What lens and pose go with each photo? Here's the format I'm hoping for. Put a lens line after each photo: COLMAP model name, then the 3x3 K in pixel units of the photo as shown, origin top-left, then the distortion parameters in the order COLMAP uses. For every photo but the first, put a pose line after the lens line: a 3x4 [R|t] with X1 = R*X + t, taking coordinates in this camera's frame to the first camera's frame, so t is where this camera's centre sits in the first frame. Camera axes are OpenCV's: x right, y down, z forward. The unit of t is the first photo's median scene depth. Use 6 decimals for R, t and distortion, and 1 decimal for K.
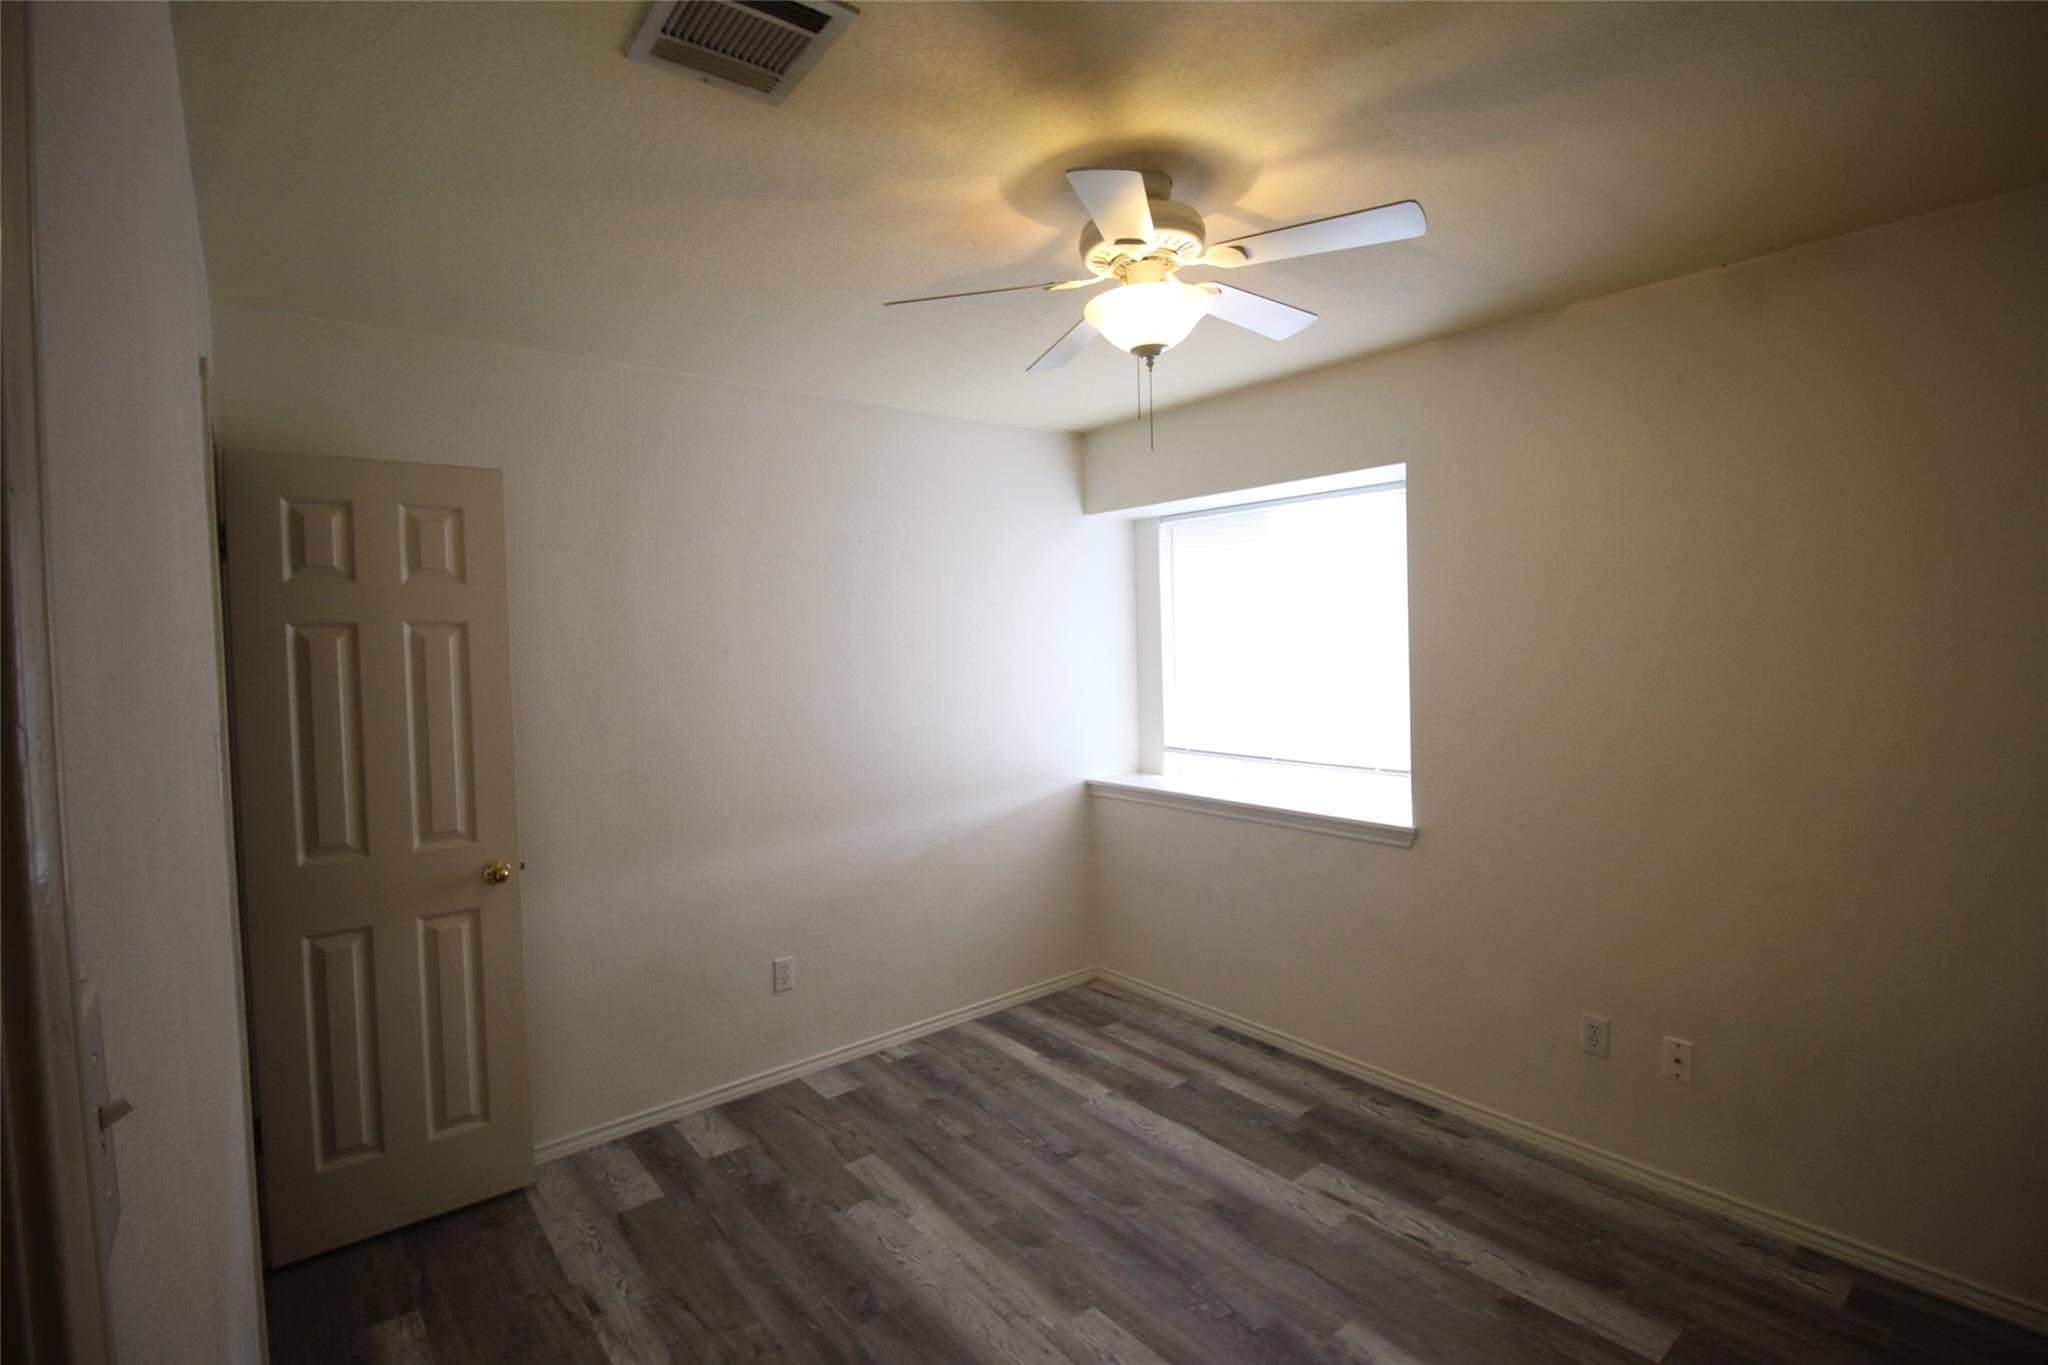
lens RADIAL K [[953.0, 0, 1027.6], [0, 953.0, 678.8], [0, 0, 1]] dist [-0.005792, -0.008771]
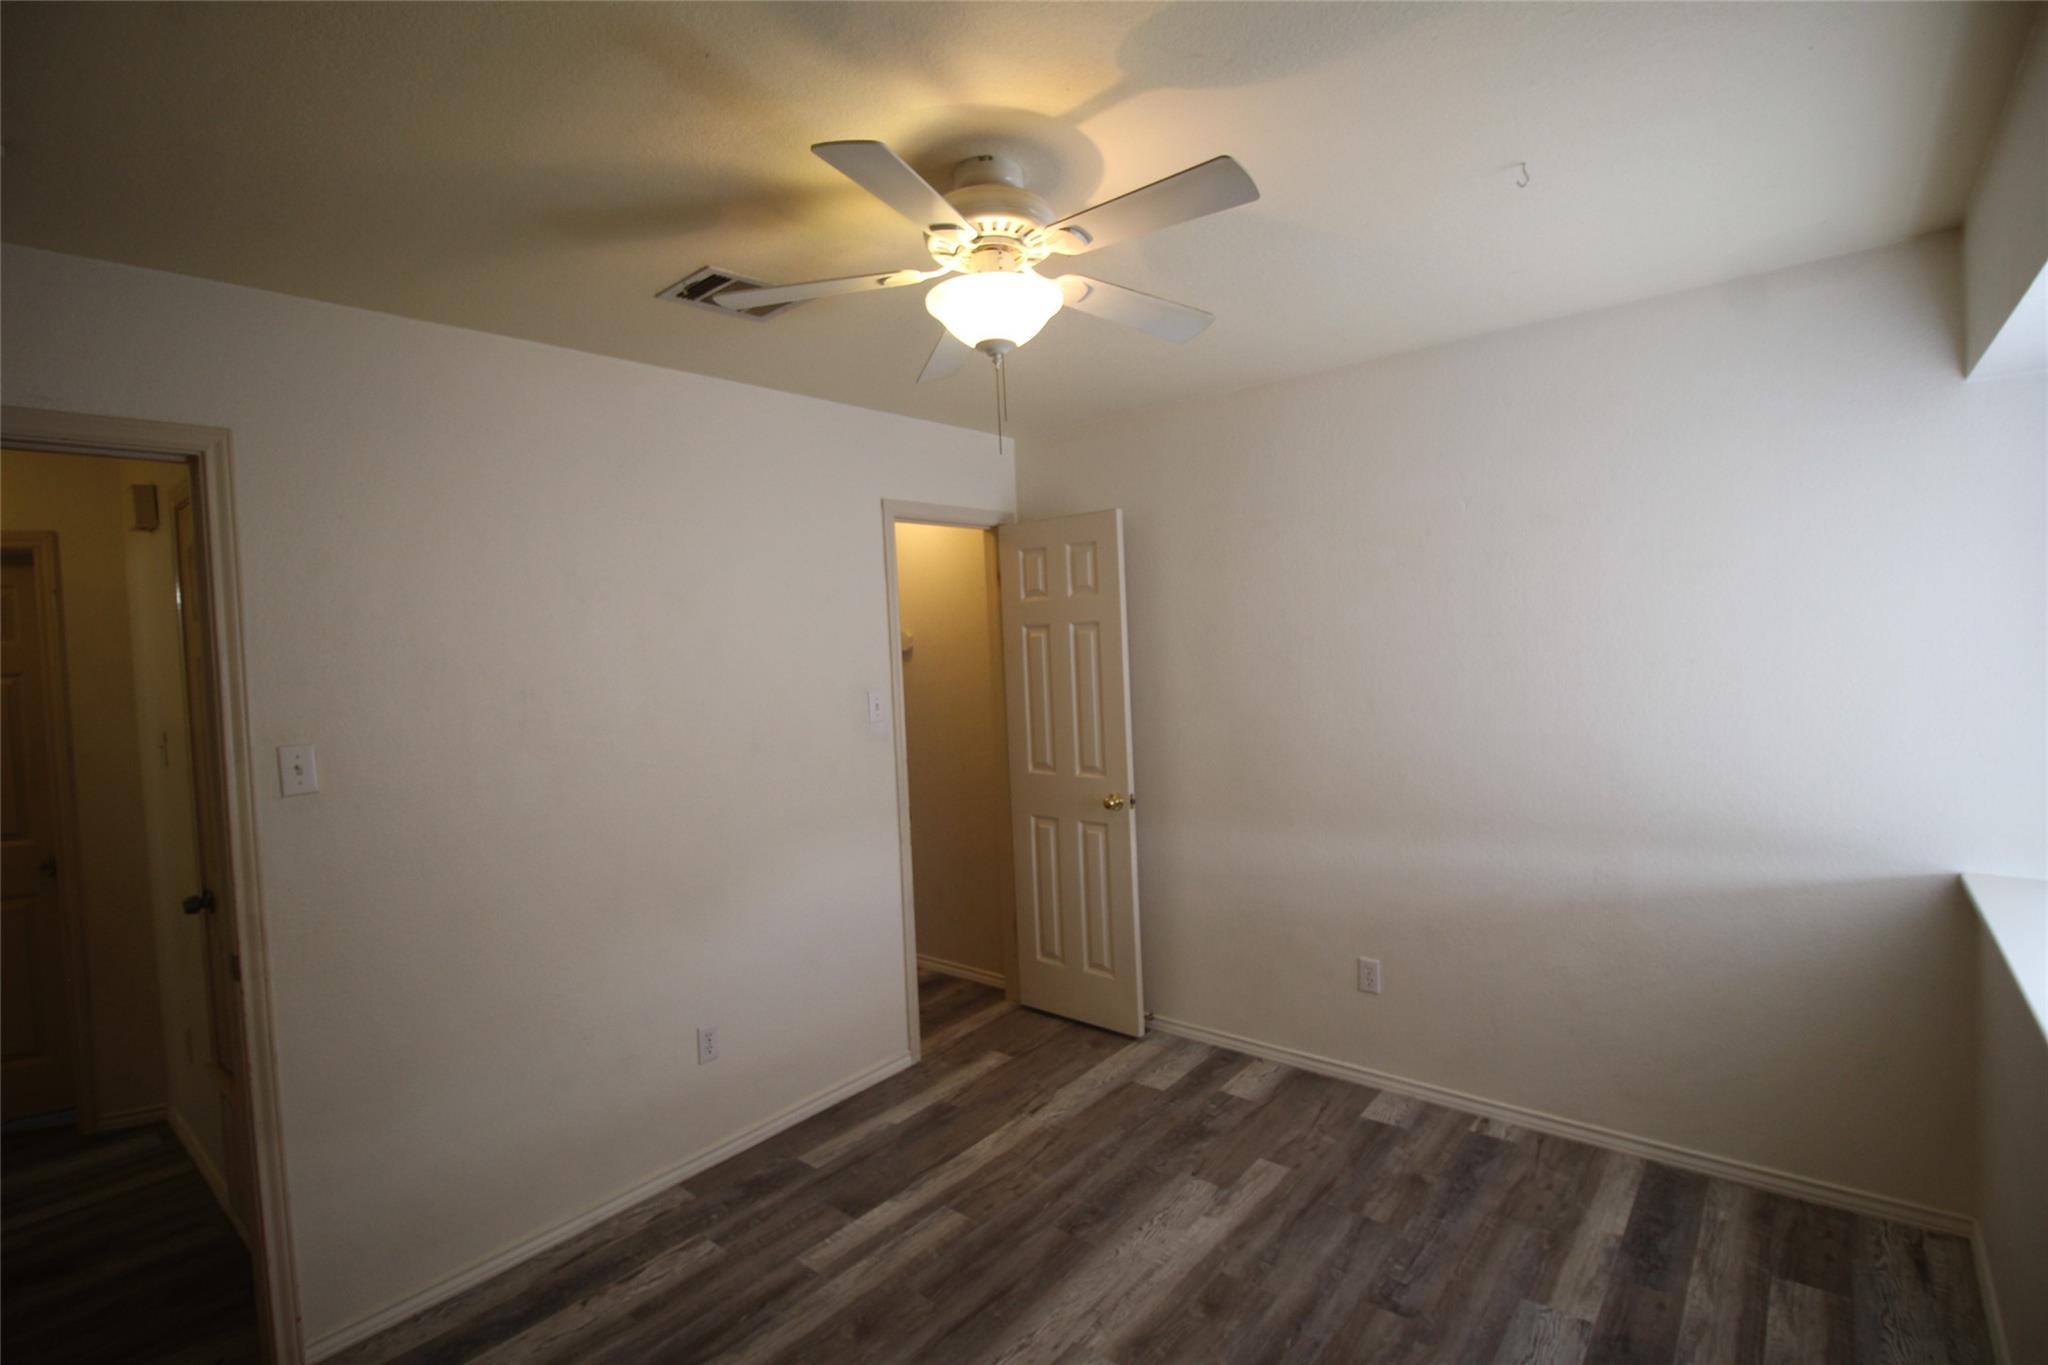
lens RADIAL K [[953.0, 0, 1032.0], [0, 953.0, 679.9], [0, 0, 1]] dist [-0.005792, -0.008771]
pose [[0.191046, 0.058213, -0.979853, 0.705324], [-0.003389, 0.998273, 0.058646, -0.050742], [0.981575, -0.007884, 0.190913, 0.565916]]
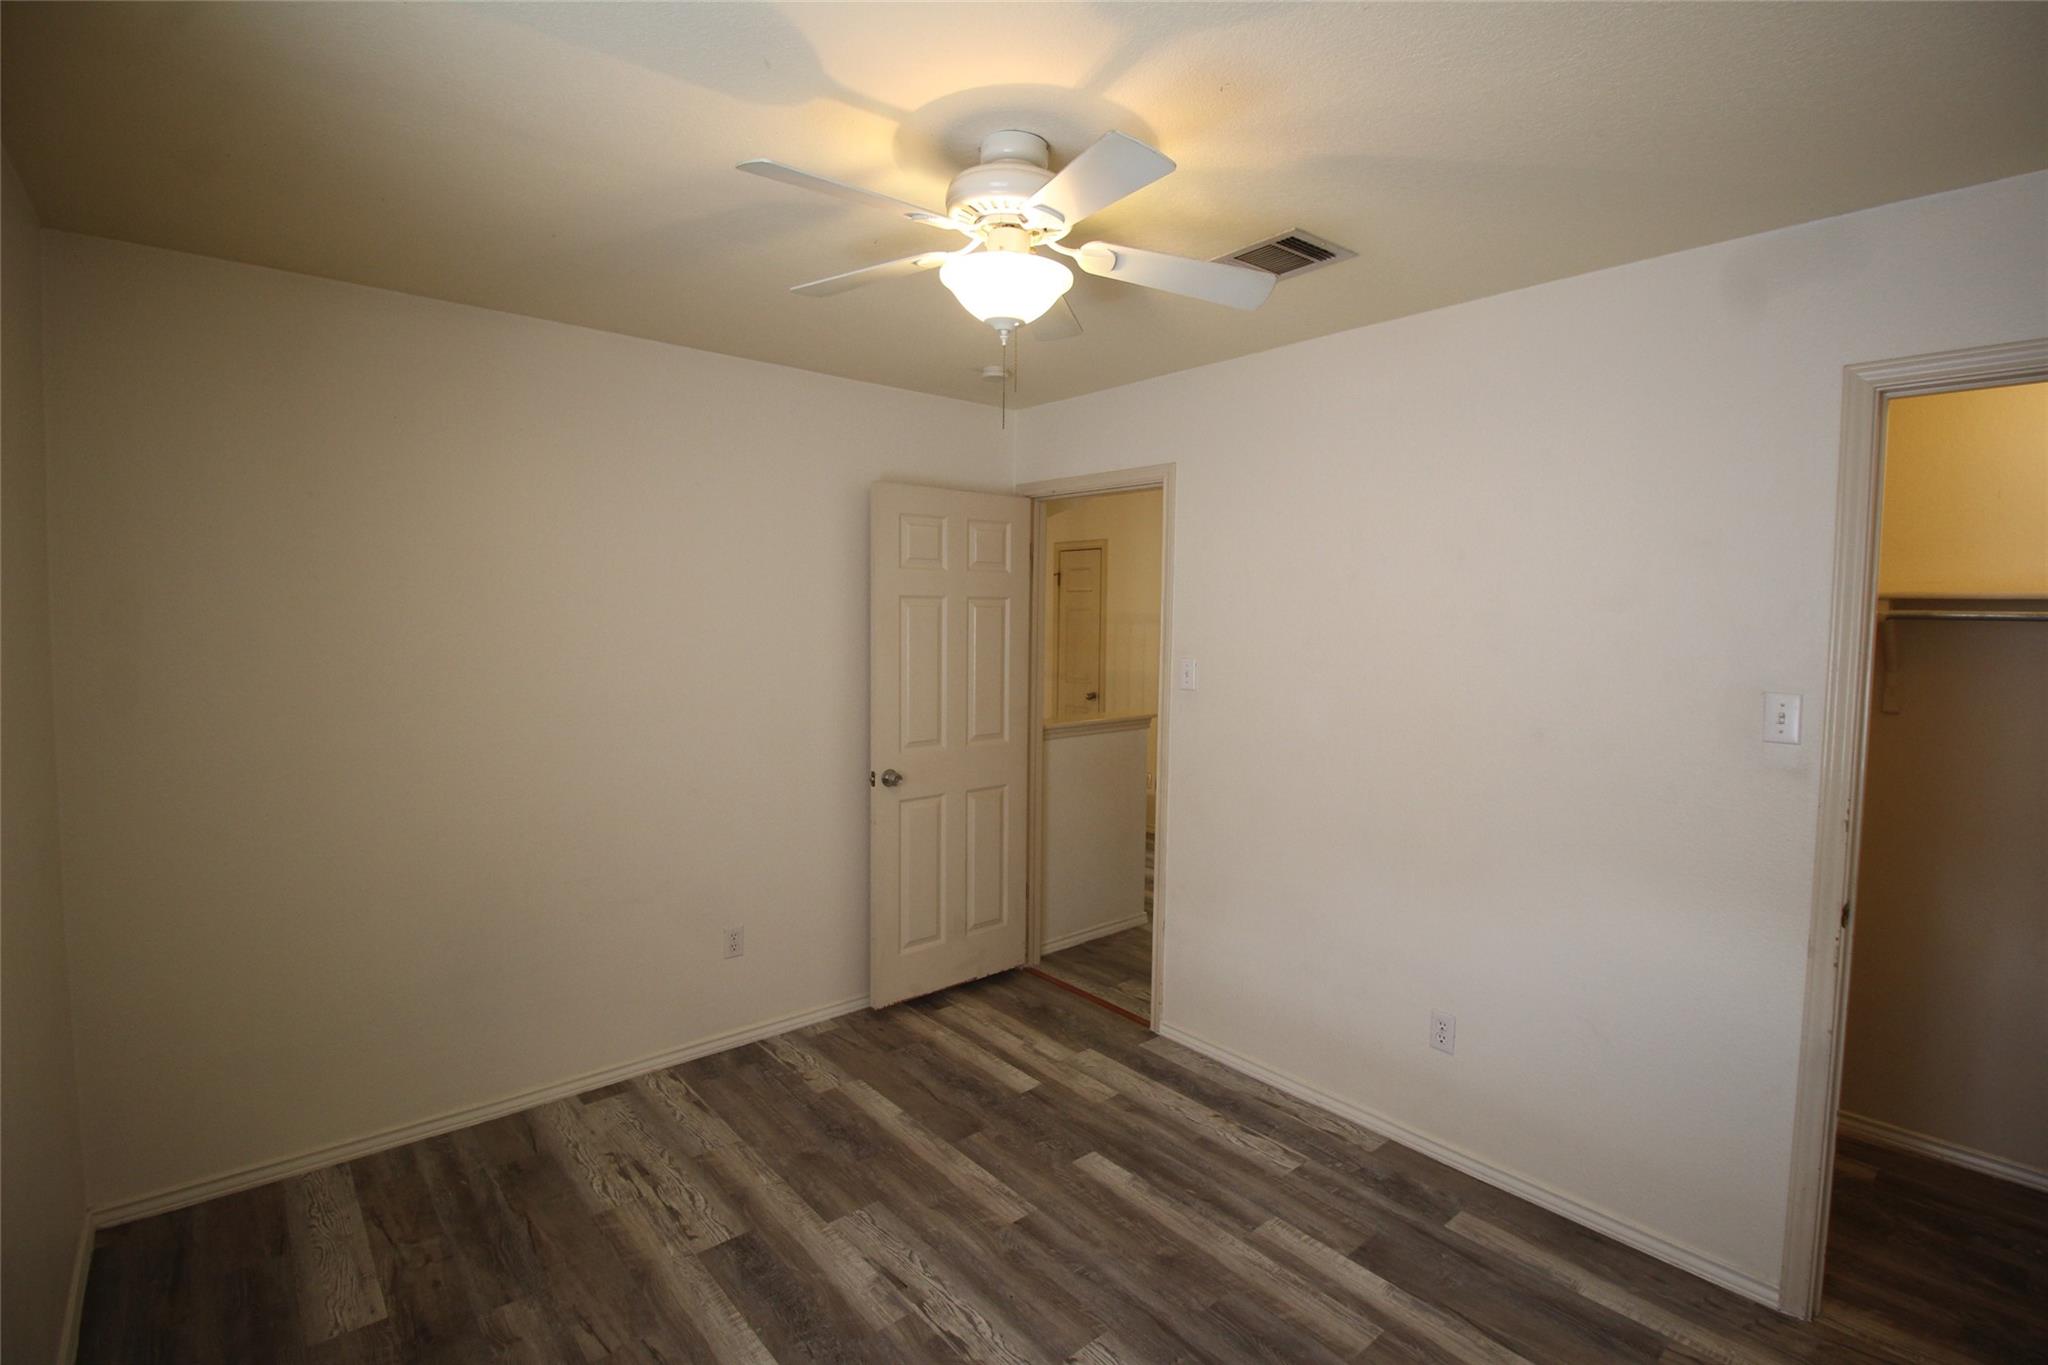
lens RADIAL K [[953.0, 0, 1028.1], [0, 953.0, 672.0], [0, 0, 1]] dist [-0.005792, -0.008771]
pose [[-0.999777, 0.016174, -0.013607, 0.083408], [0.014655, 0.994351, 0.105123, -0.063306], [0.015230, 0.104900, -0.994366, 1.316119]]
